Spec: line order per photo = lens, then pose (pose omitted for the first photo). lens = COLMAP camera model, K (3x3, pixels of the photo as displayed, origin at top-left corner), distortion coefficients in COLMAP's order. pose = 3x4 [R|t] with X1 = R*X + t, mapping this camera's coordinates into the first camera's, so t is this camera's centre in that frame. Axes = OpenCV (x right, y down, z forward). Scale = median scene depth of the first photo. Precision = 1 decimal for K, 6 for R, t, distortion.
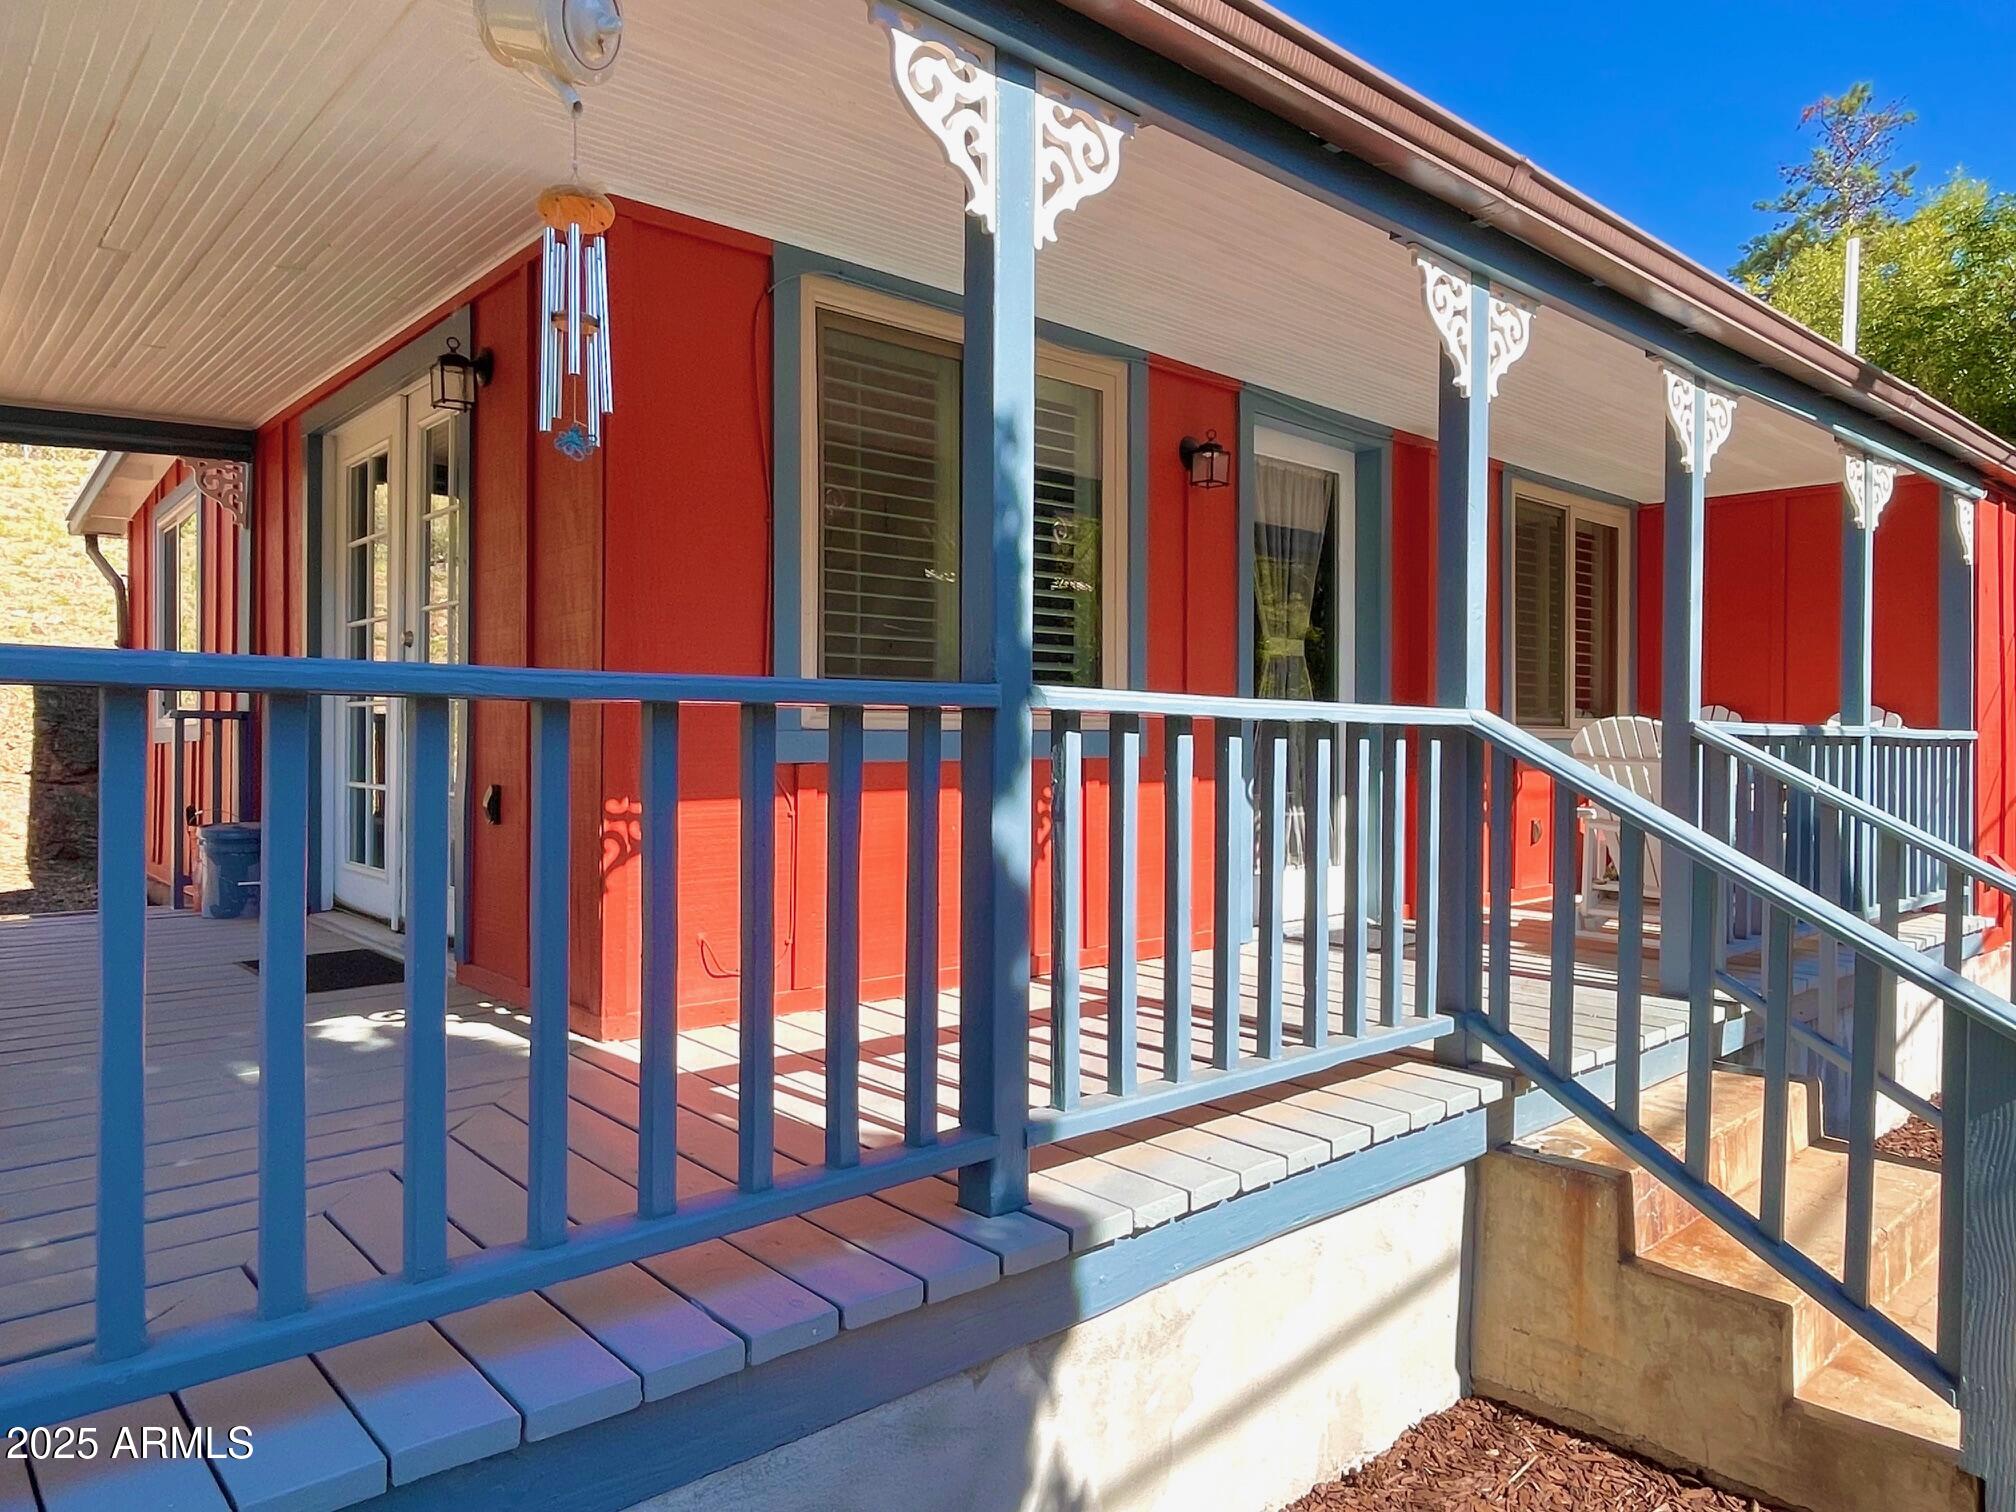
lens RADIAL K [[1327.3, 0, 1008.5], [0, 1327.3, 751.4], [0, 0, 1]] dist [0.003089, -0.001599]
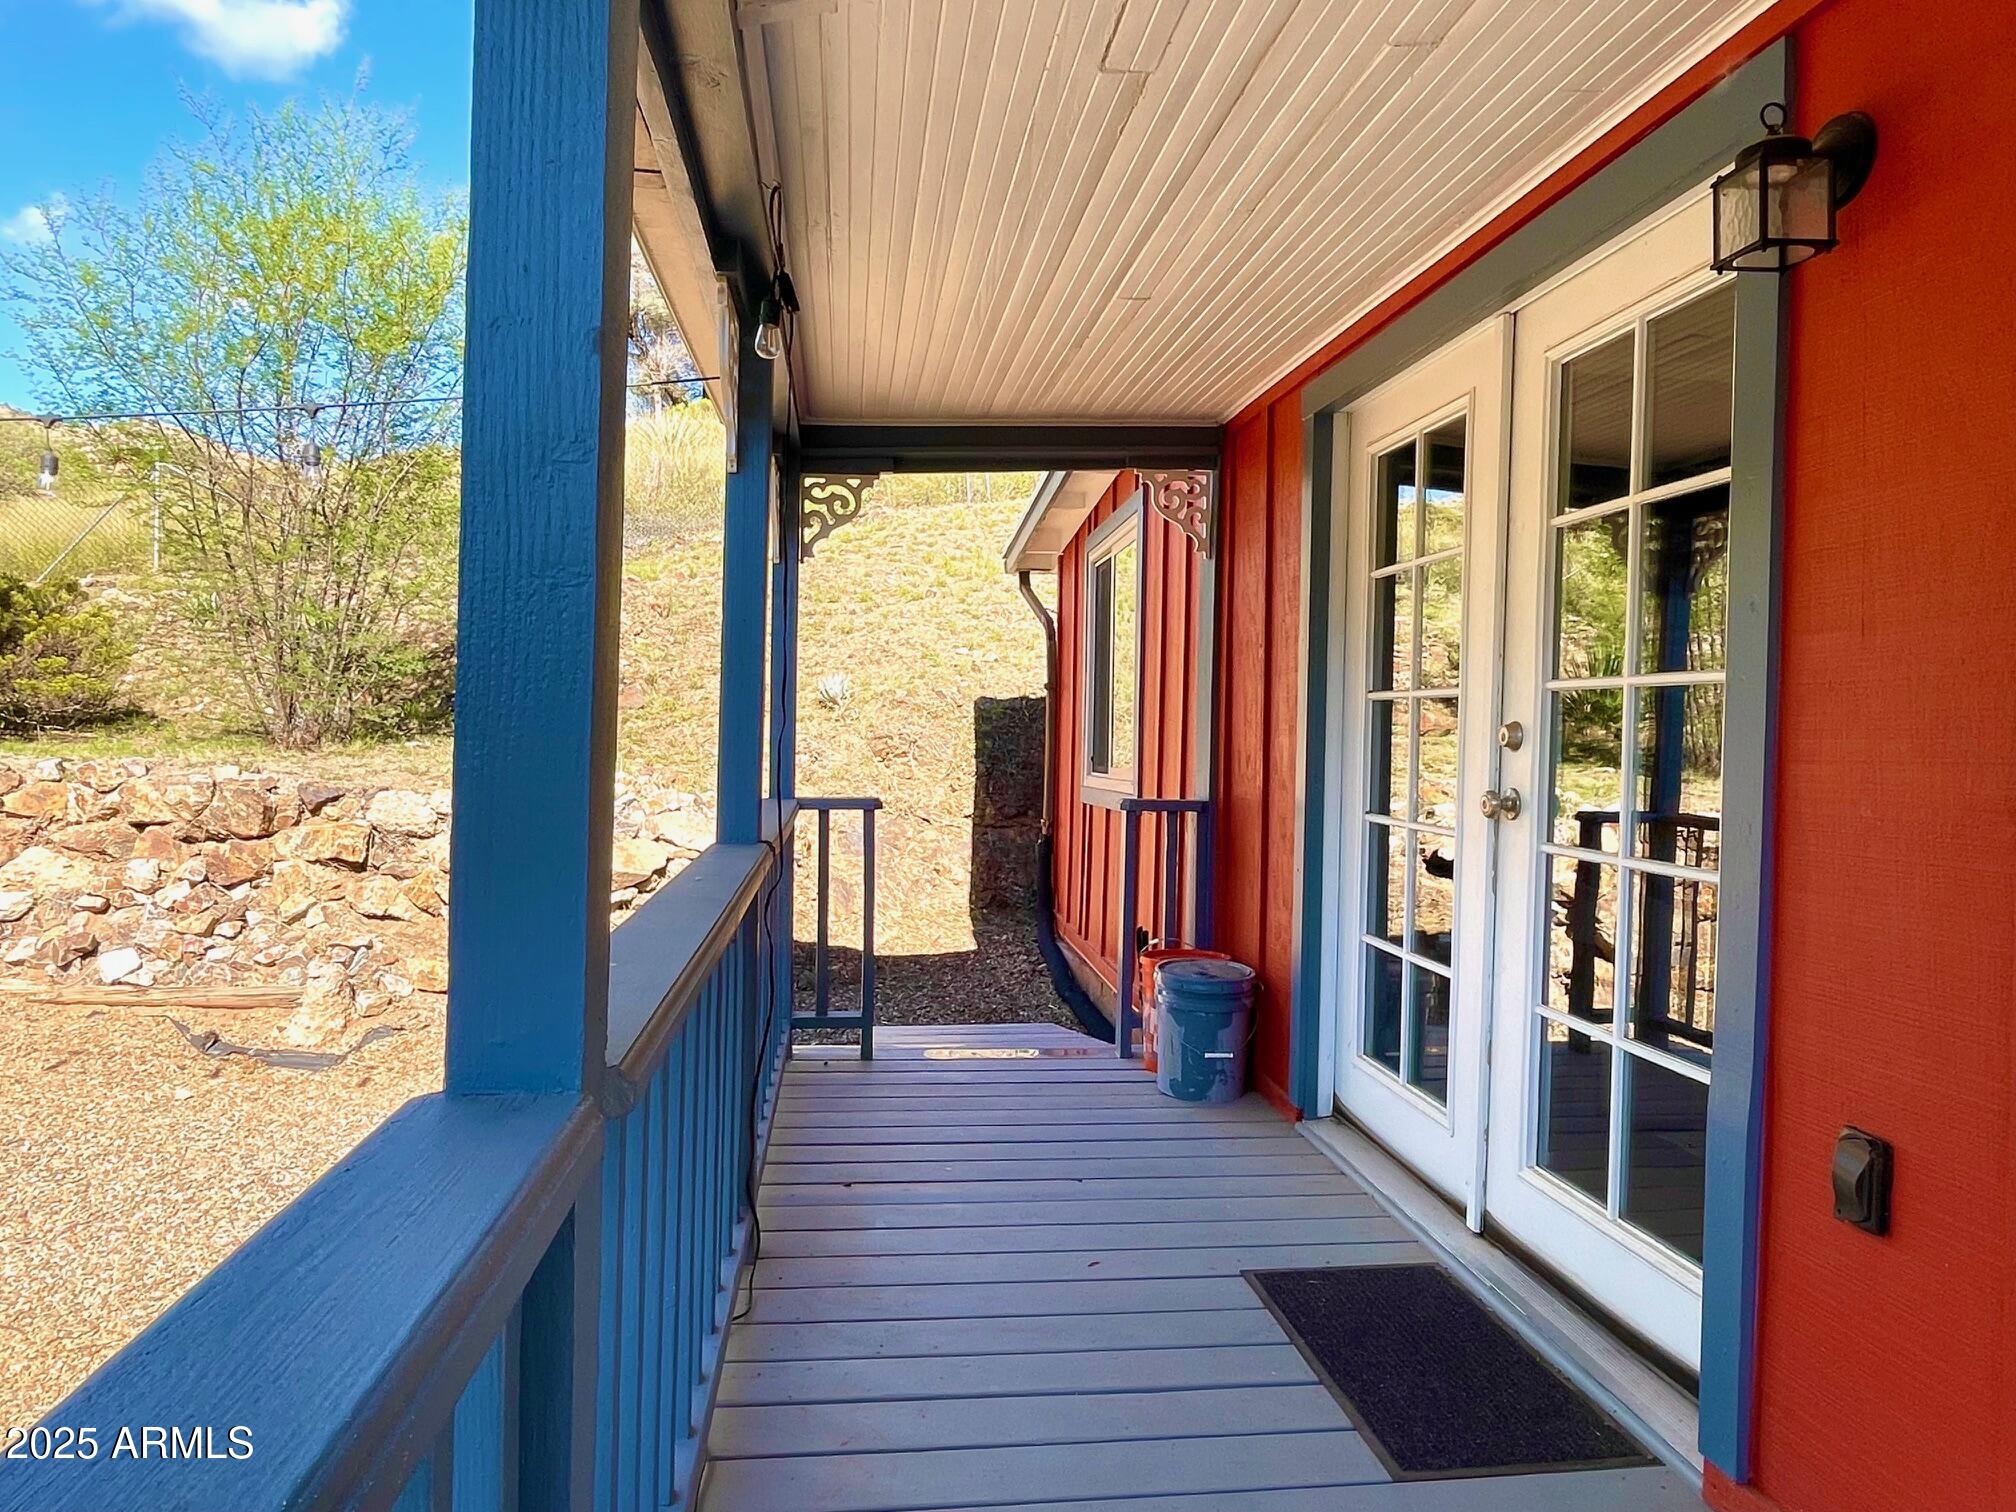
lens RADIAL K [[1325.3, 0, 1012.5], [0, 1325.3, 757.0], [0, 0, 1]] dist [-0.000277, -0.002314]
pose [[0.825870, 0.020831, -0.563476, -0.188277], [-0.018178, 0.999782, 0.010318, -0.047249], [0.563568, 0.001721, 0.826068, 0.248067]]
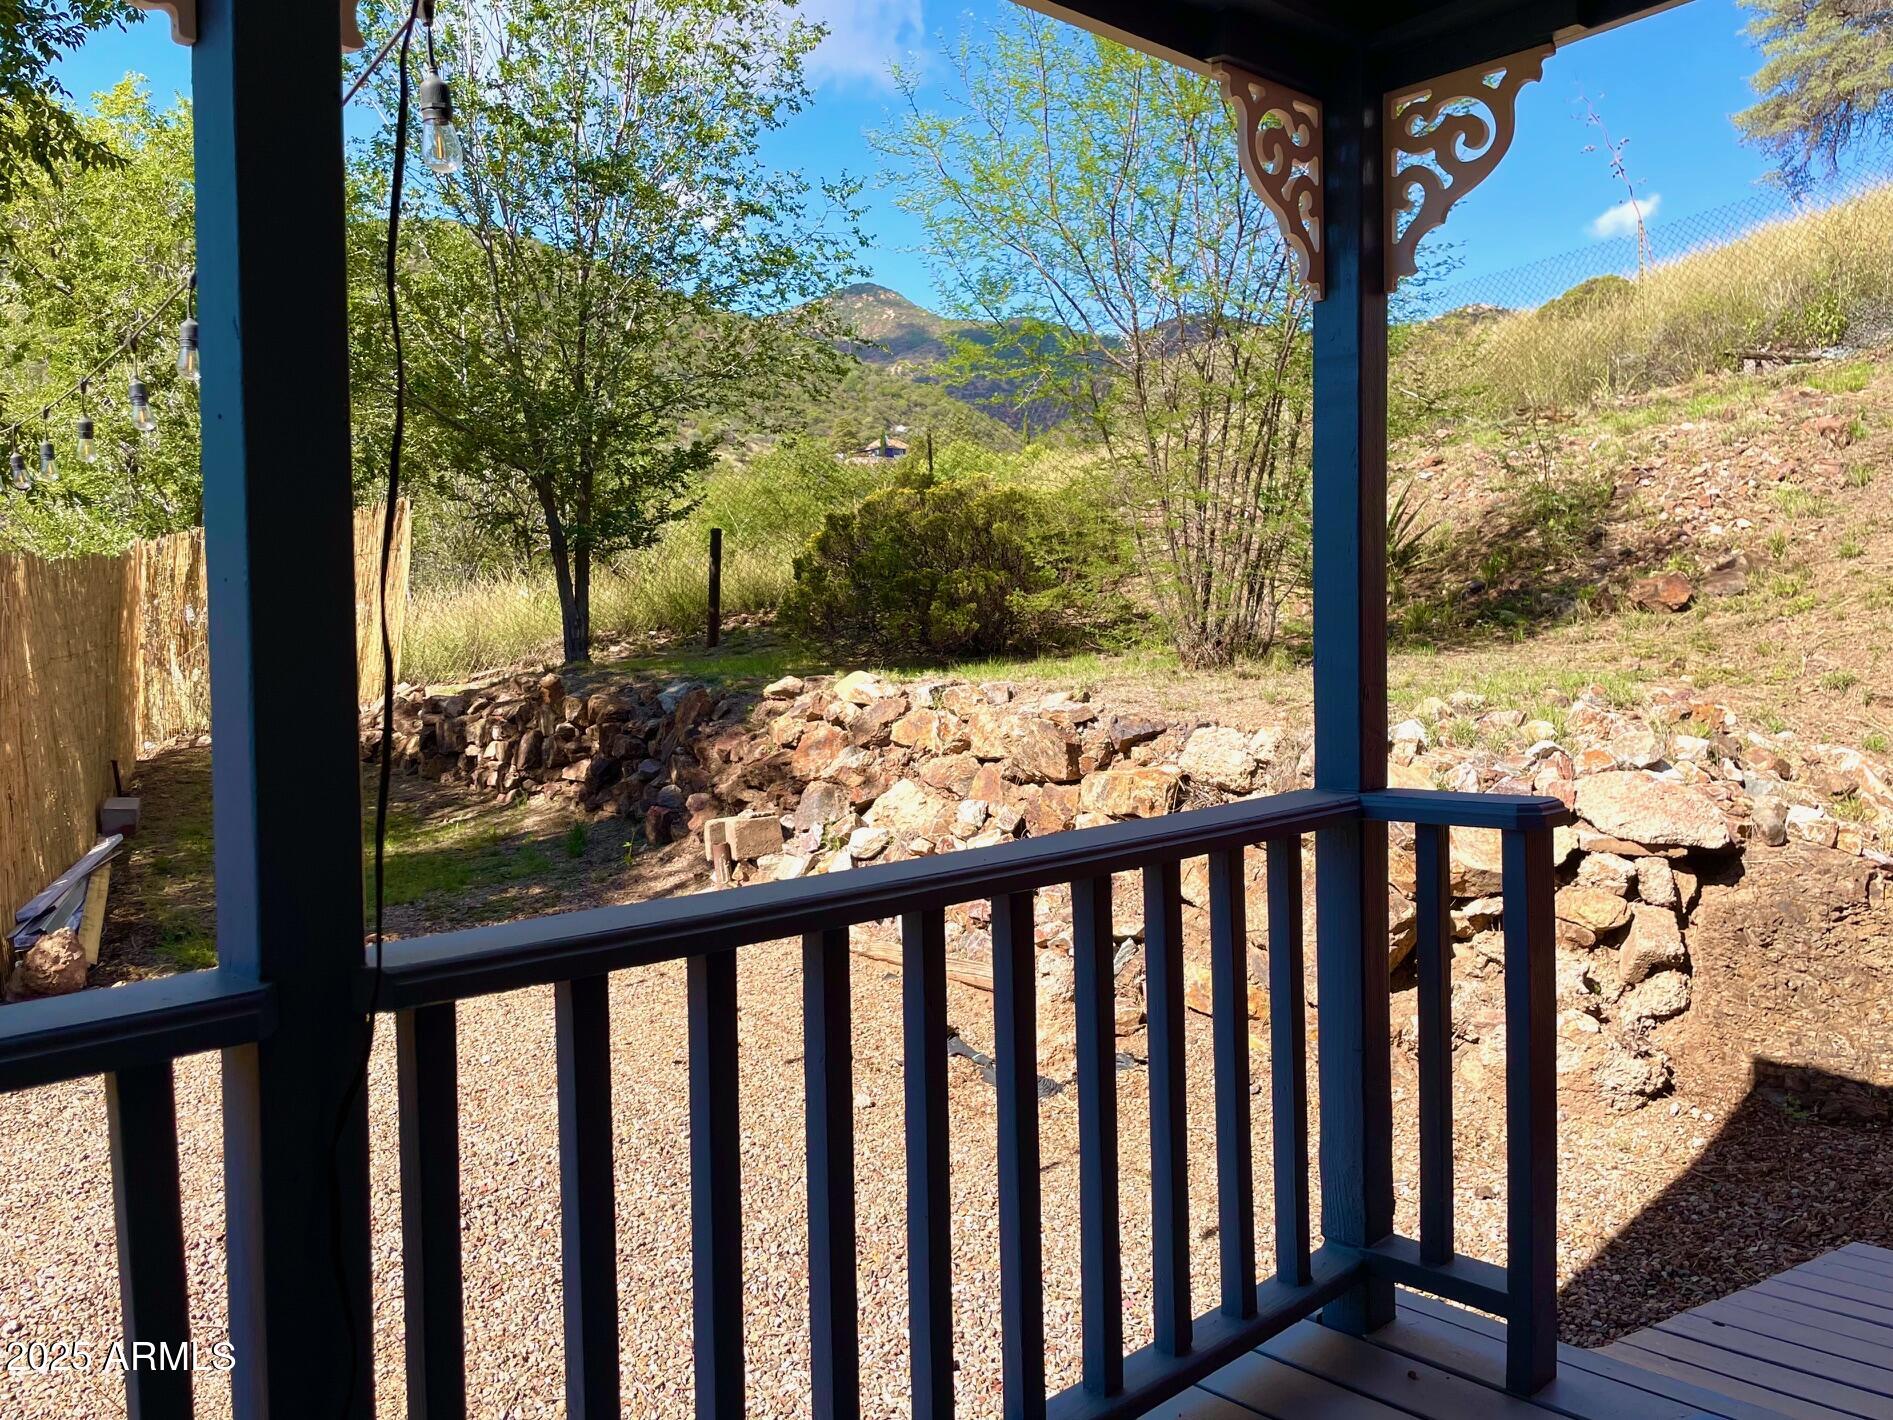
lens RADIAL K [[1533.2, 0, 939.7], [0, 1533.2, 711.5], [0, 0, 1]] dist [0.014658, -0.001263]
pose [[0.051833, 0.050211, -0.997393, -0.283586], [0.010349, 0.998655, 0.050813, -0.055478], [0.998602, -0.012955, 0.051244, 0.576096]]
